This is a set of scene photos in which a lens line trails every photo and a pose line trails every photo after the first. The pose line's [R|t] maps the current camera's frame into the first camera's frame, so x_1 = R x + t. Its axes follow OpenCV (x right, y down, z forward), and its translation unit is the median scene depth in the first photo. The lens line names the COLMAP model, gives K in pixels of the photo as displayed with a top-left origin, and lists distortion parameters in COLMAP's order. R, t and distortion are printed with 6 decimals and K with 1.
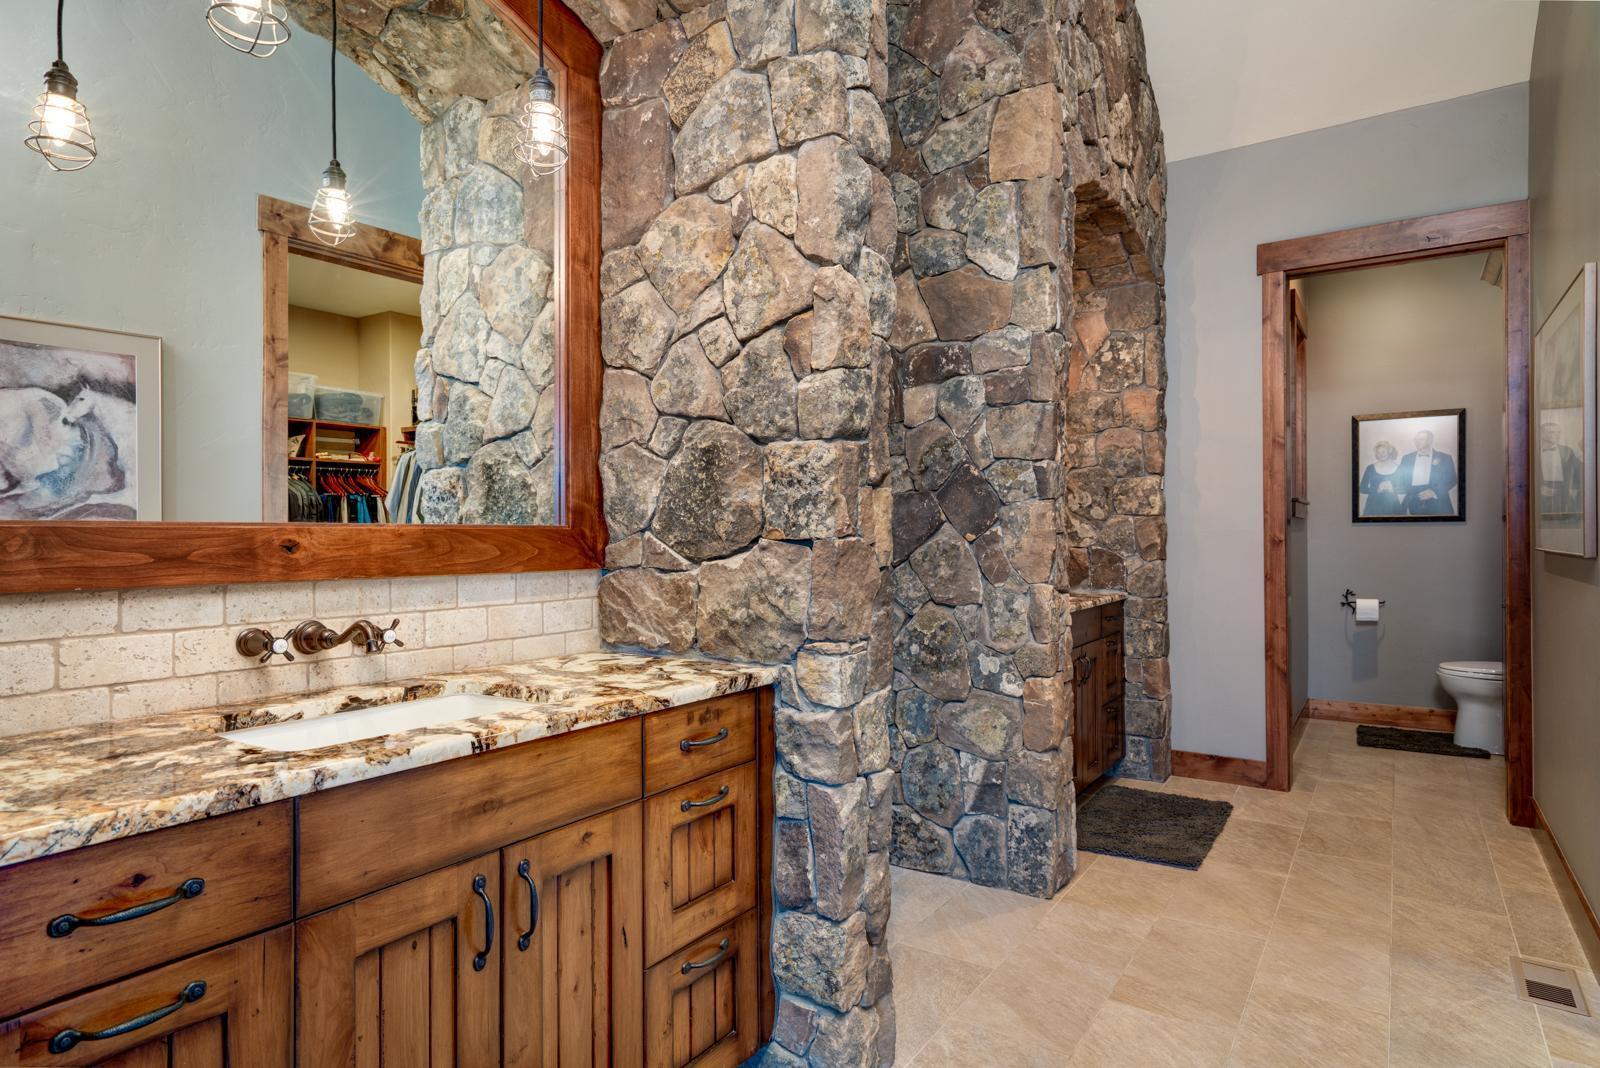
lens RADIAL K [[915.2, 0, 796.1], [0, 915.2, 533.8], [0, 0, 1]] dist [0.003755, -0.000313]
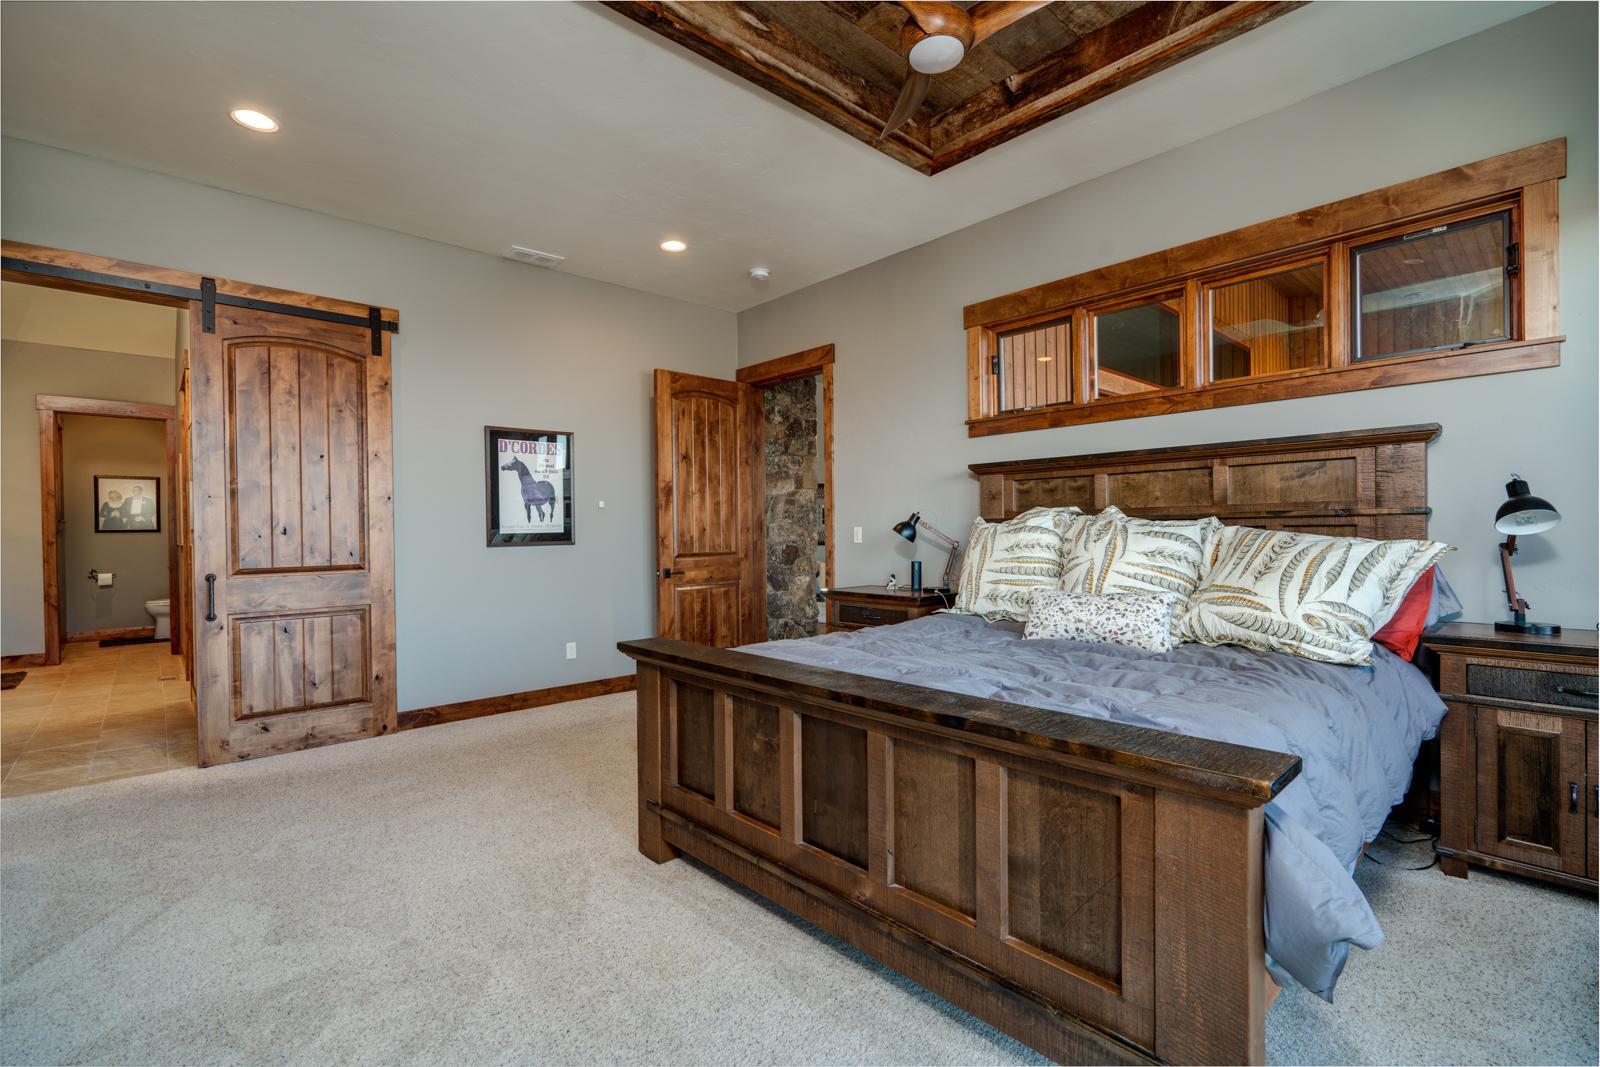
lens RADIAL K [[726.0, 0, 796.1], [0, 726.0, 534.2], [0, 0, 1]] dist [0.000521, 0.000751]
pose [[0.254034, -0.005943, 0.967177, -0.602518], [0.012128, 0.999922, 0.002959, 0.004531], [-0.967119, 0.010978, 0.254086, -0.987947]]
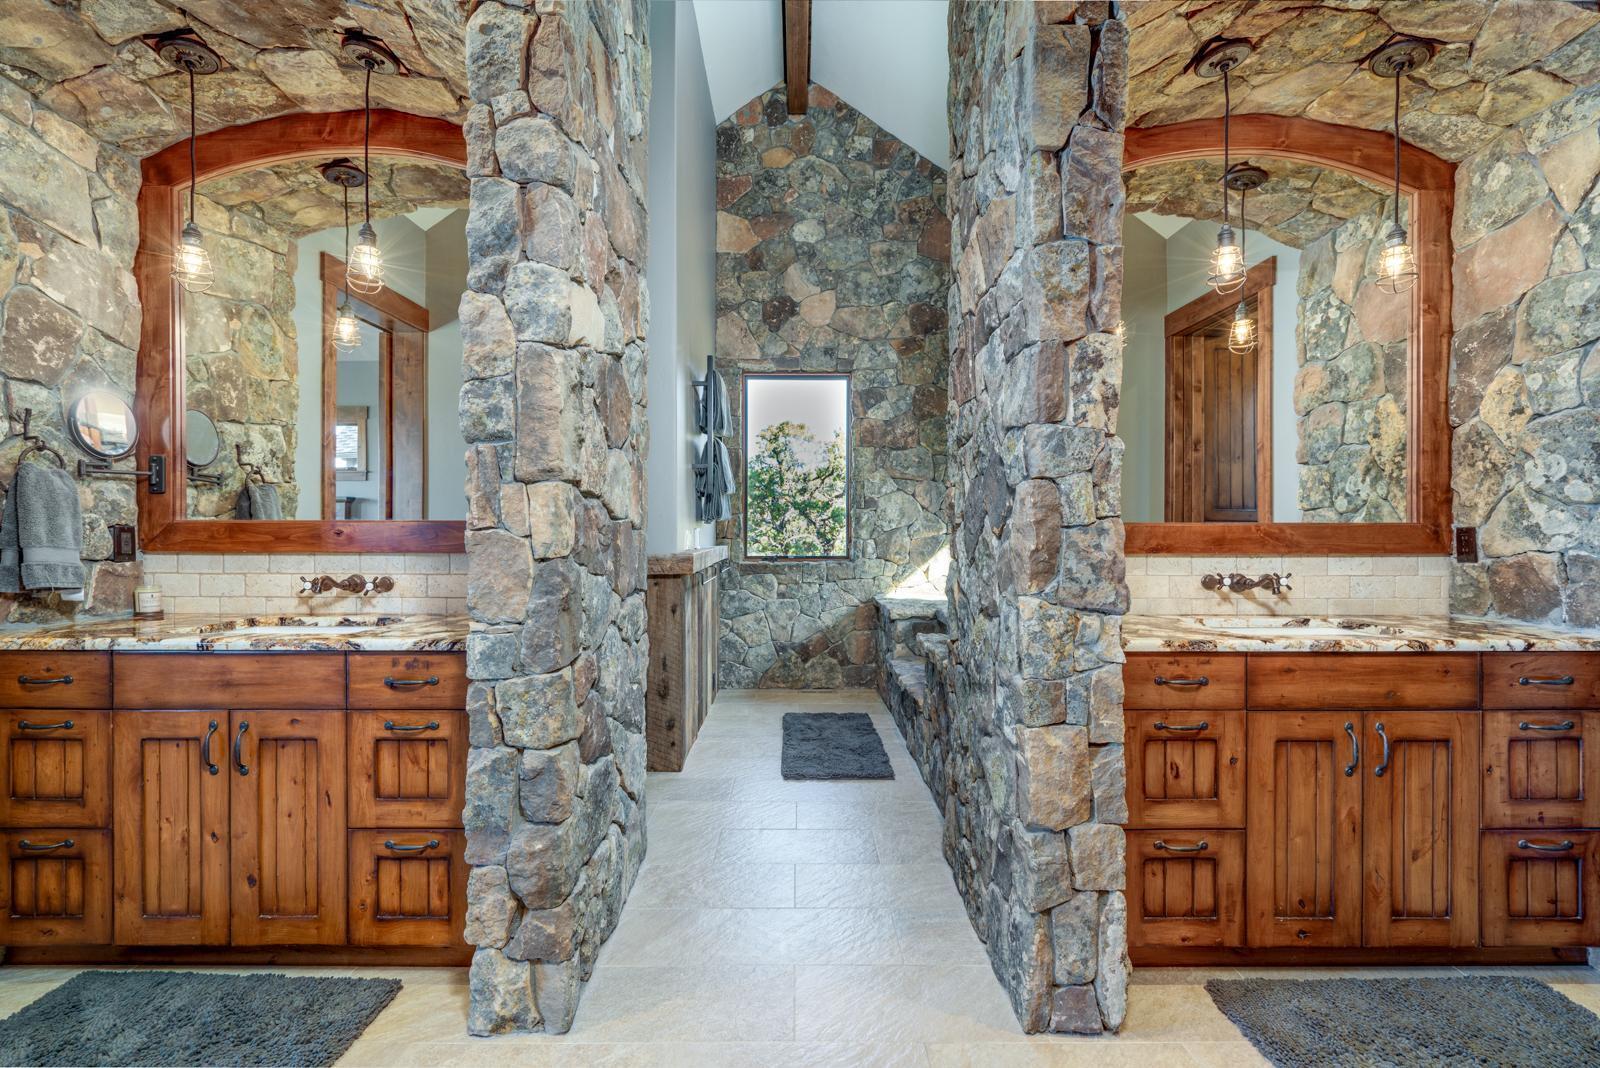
lens RADIAL K [[726.0, 0, 803.6], [0, 726.0, 532.7], [0, 0, 1]] dist [0.000521, 0.000751]
pose [[0.546968, 0.005101, -0.837138, 0.457593], [-0.001468, 0.999986, 0.005134, 0.001136], [0.837152, -0.001579, 0.546968, 0.377204]]
